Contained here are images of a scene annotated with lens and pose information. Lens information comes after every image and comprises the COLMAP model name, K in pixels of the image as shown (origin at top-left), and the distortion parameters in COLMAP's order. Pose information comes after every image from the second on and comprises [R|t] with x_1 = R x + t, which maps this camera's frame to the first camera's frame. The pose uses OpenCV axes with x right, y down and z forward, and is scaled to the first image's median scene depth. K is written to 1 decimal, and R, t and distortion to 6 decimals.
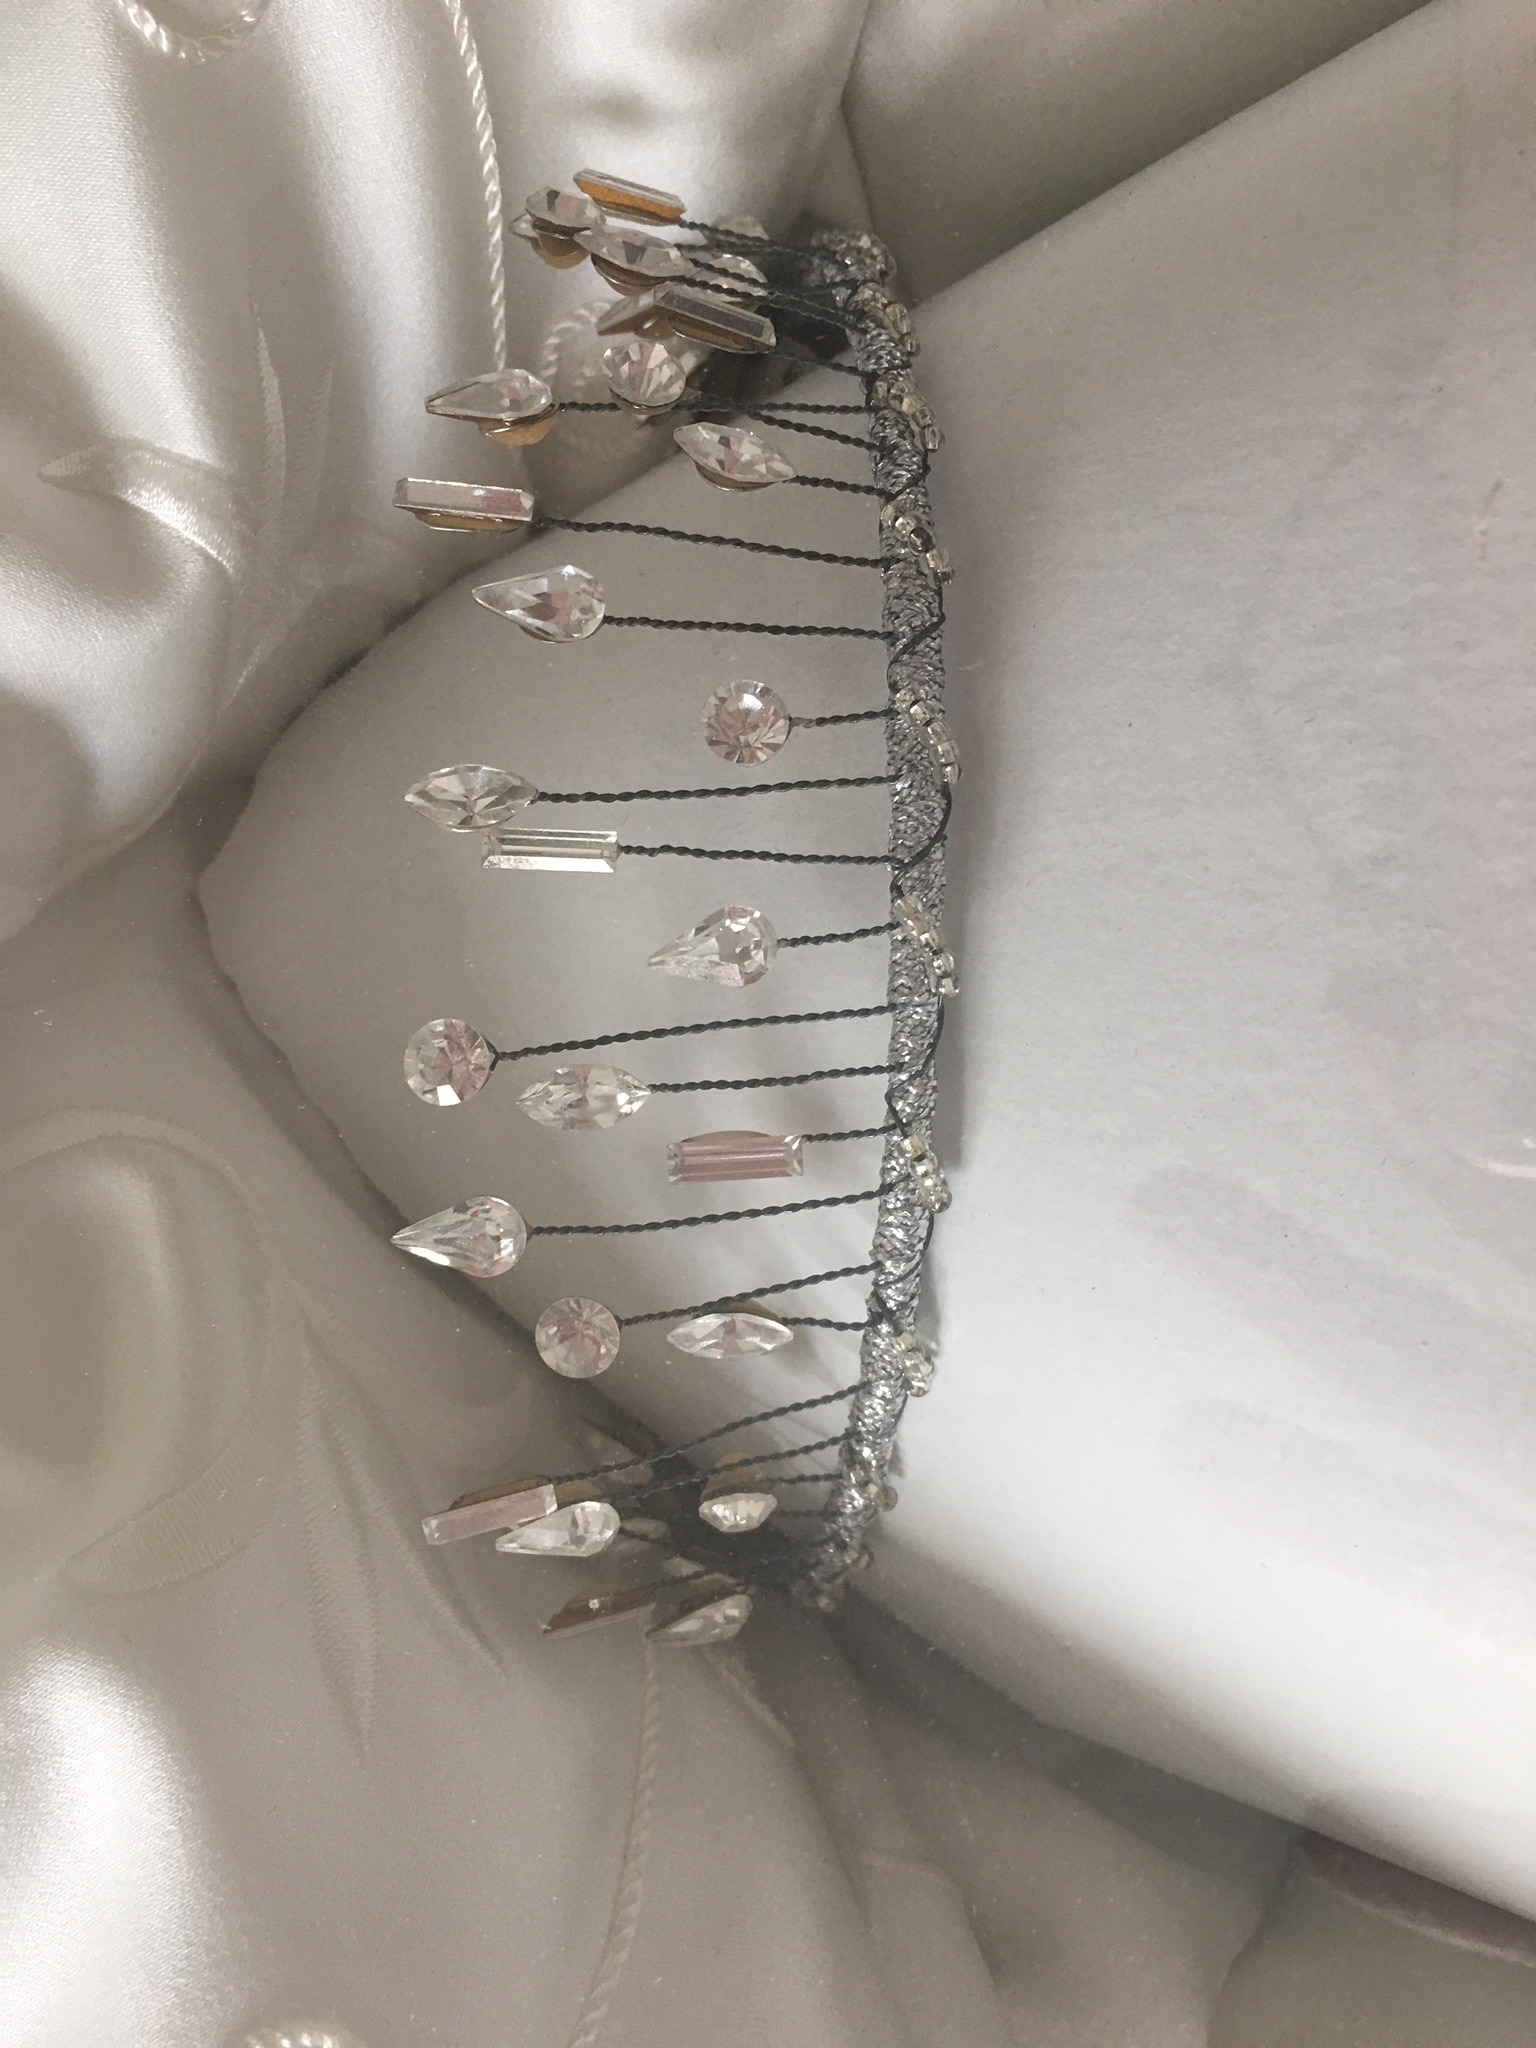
lens RADIAL K [[1707.8, 0, 768.0], [0, 1707.8, 1024.0], [0, 0, 1]] dist [0.099472, -0.141270]
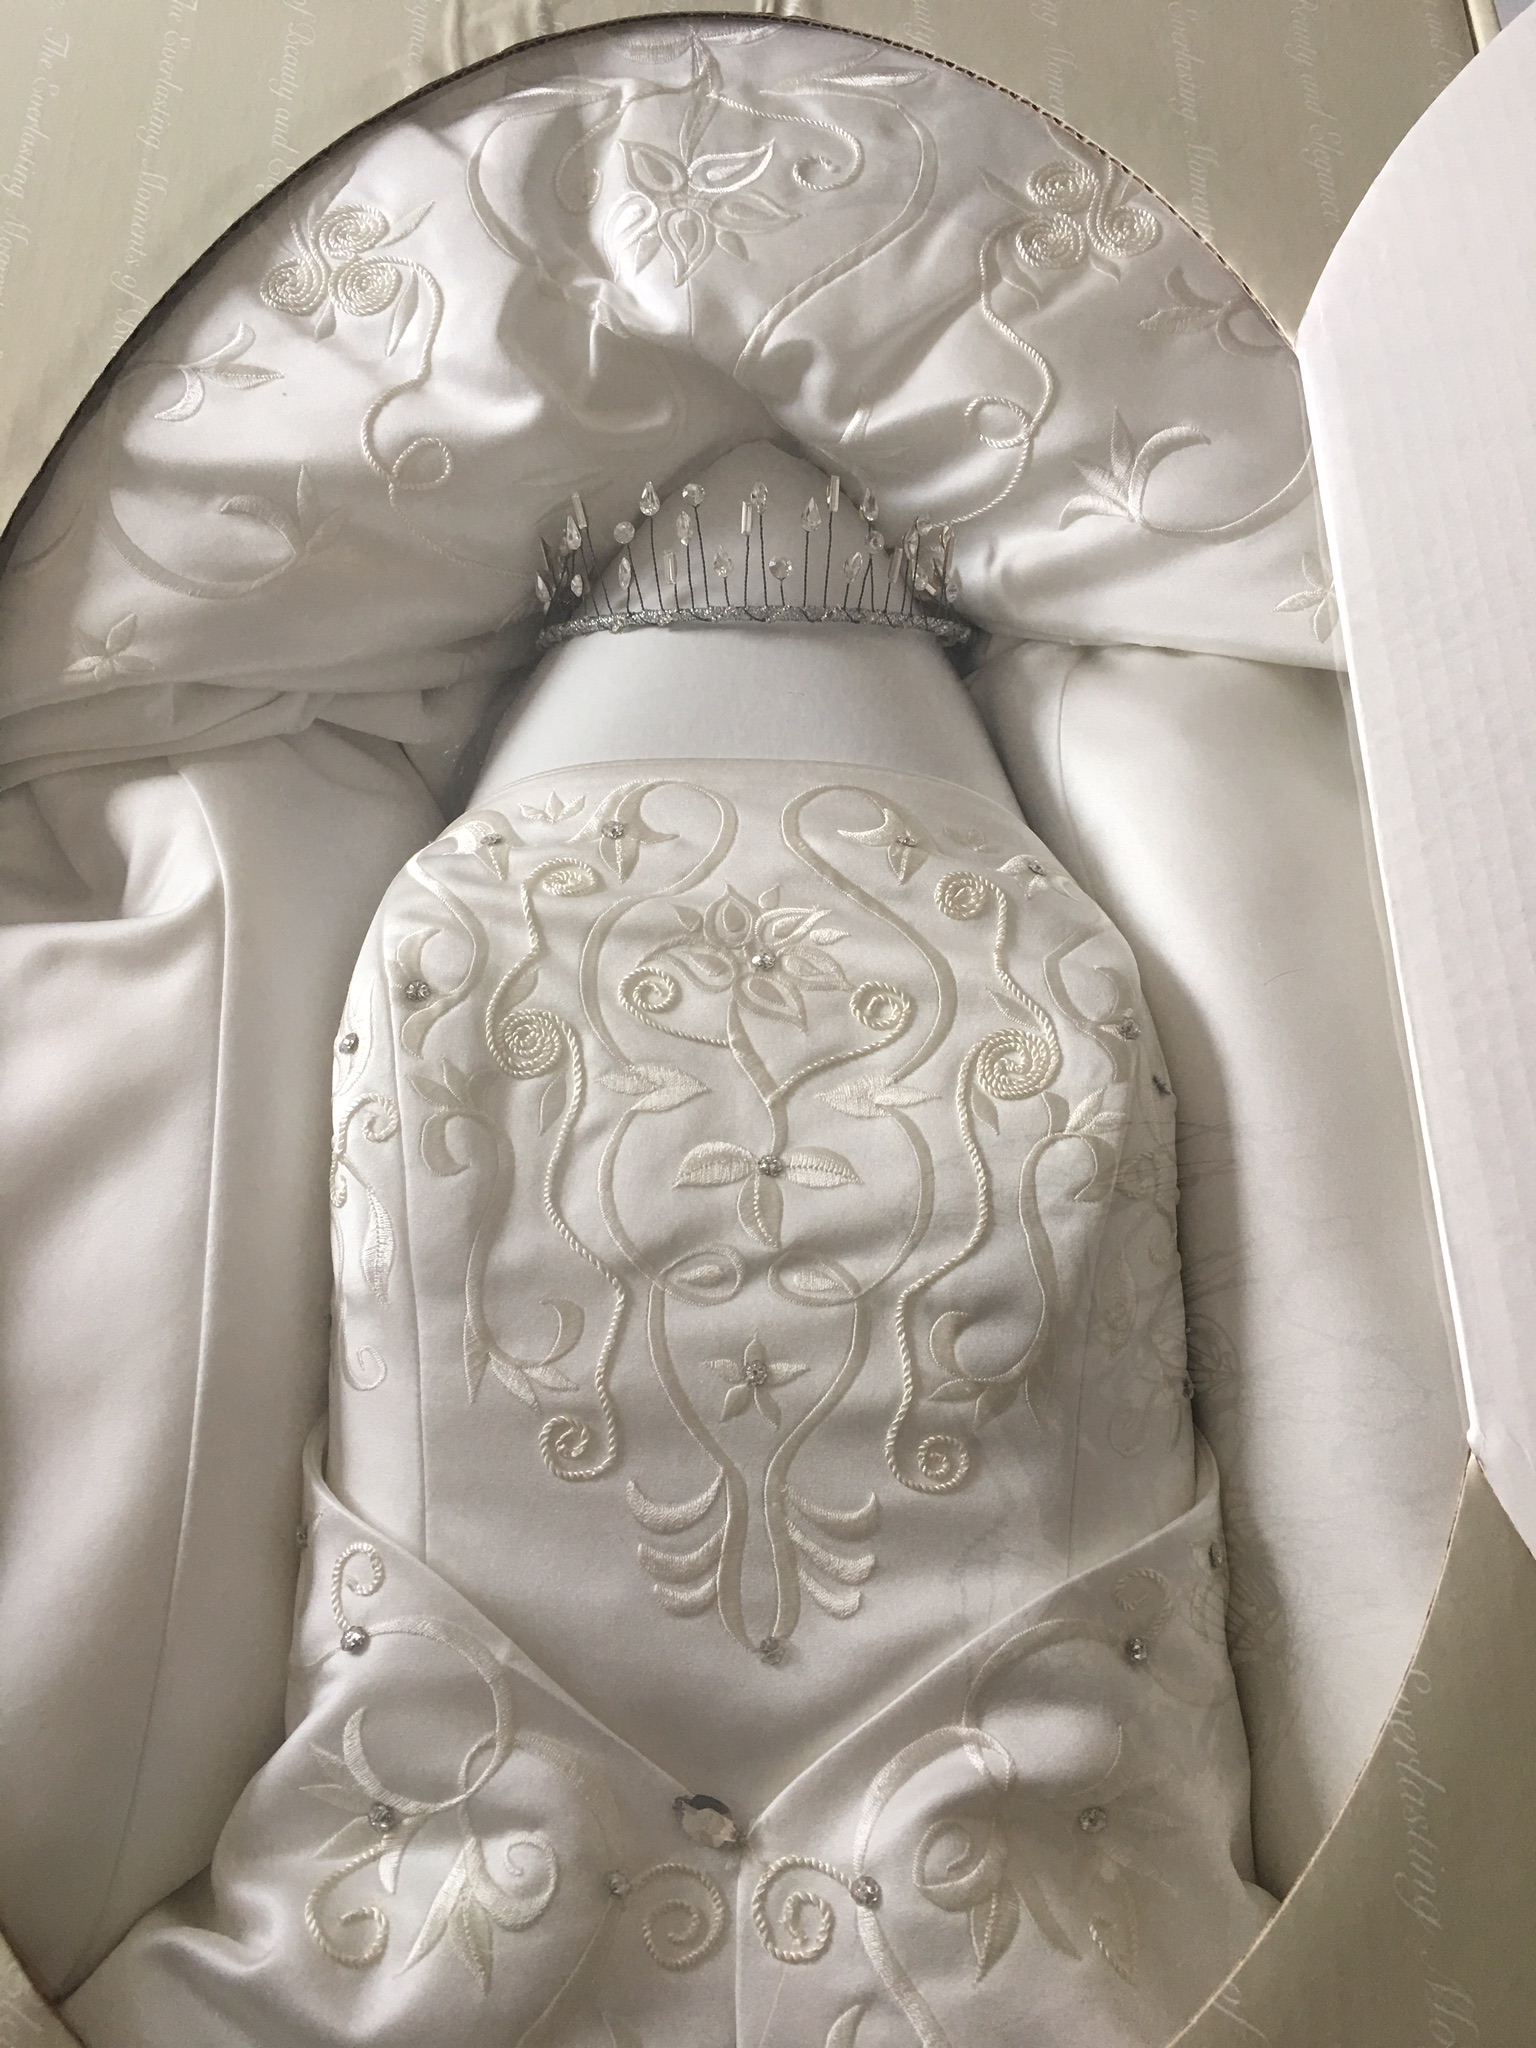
lens RADIAL K [[1707.8, 0, 768.0], [0, 1707.8, 1024.0], [0, 0, 1]] dist [0.099472, -0.141270]
pose [[0.000713, 0.999742, -0.022723, 1.057558], [-0.994792, 0.003025, 0.101879, -0.514146], [0.101922, 0.022532, 0.994537, -2.746915]]
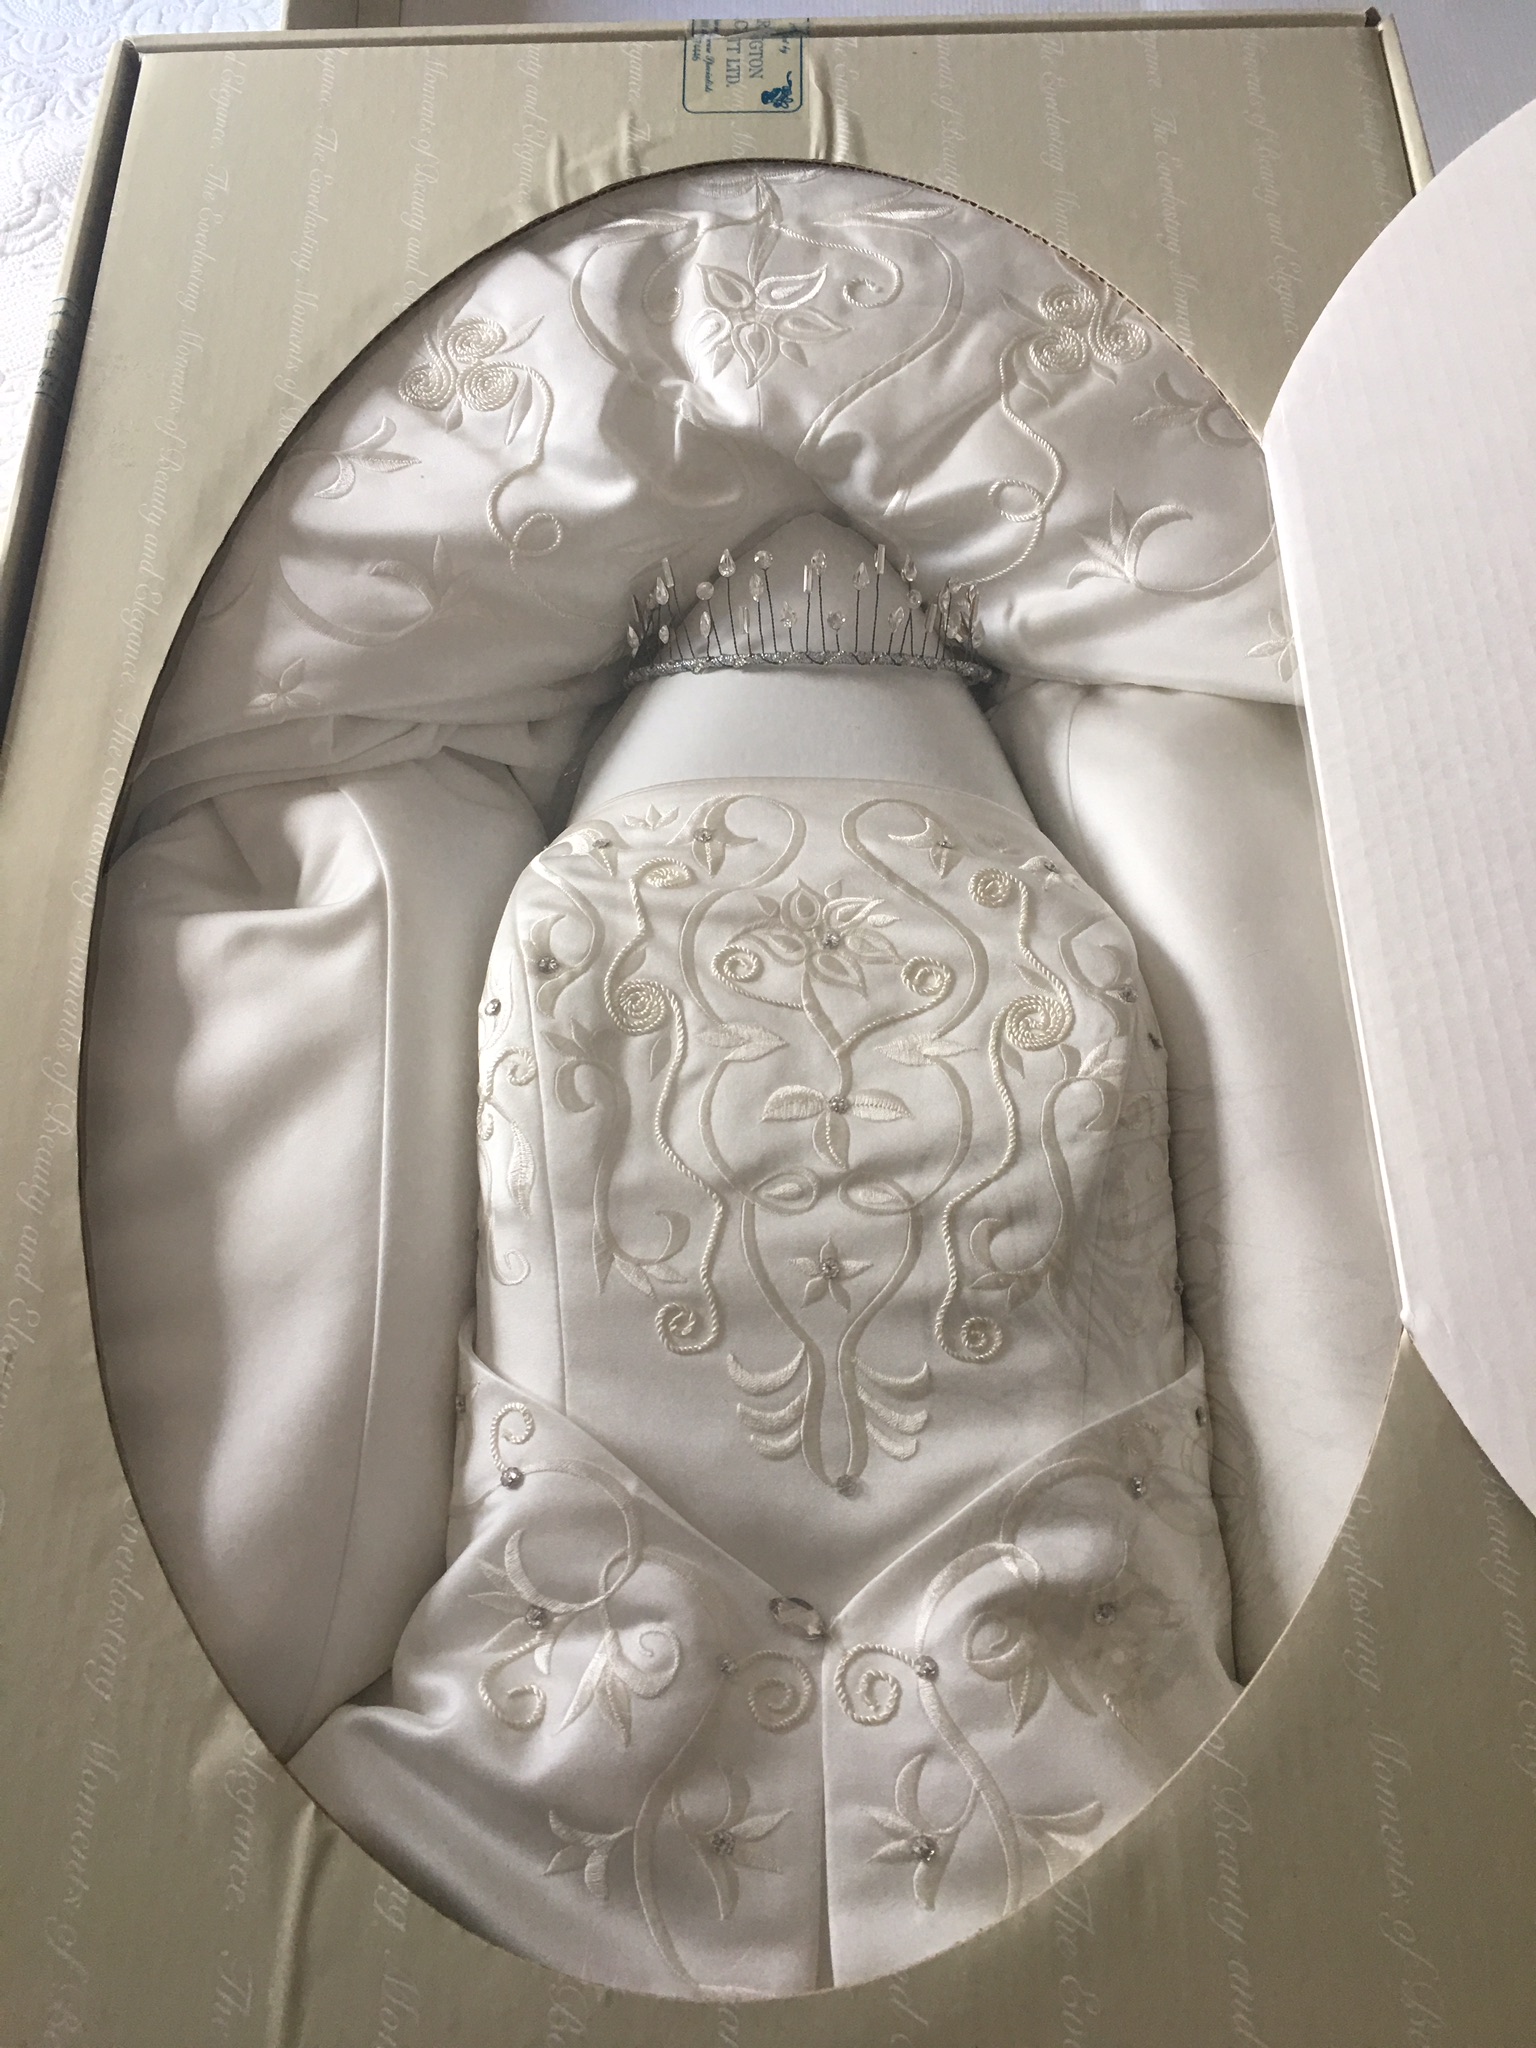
lens RADIAL K [[1707.8, 0, 768.0], [0, 1707.8, 1024.0], [0, 0, 1]] dist [0.099472, -0.141270]
pose [[0.001593, 0.998960, -0.045564, 1.242081], [-0.995580, 0.005863, 0.093736, -0.401460], [0.093905, 0.045214, 0.994554, -3.488720]]
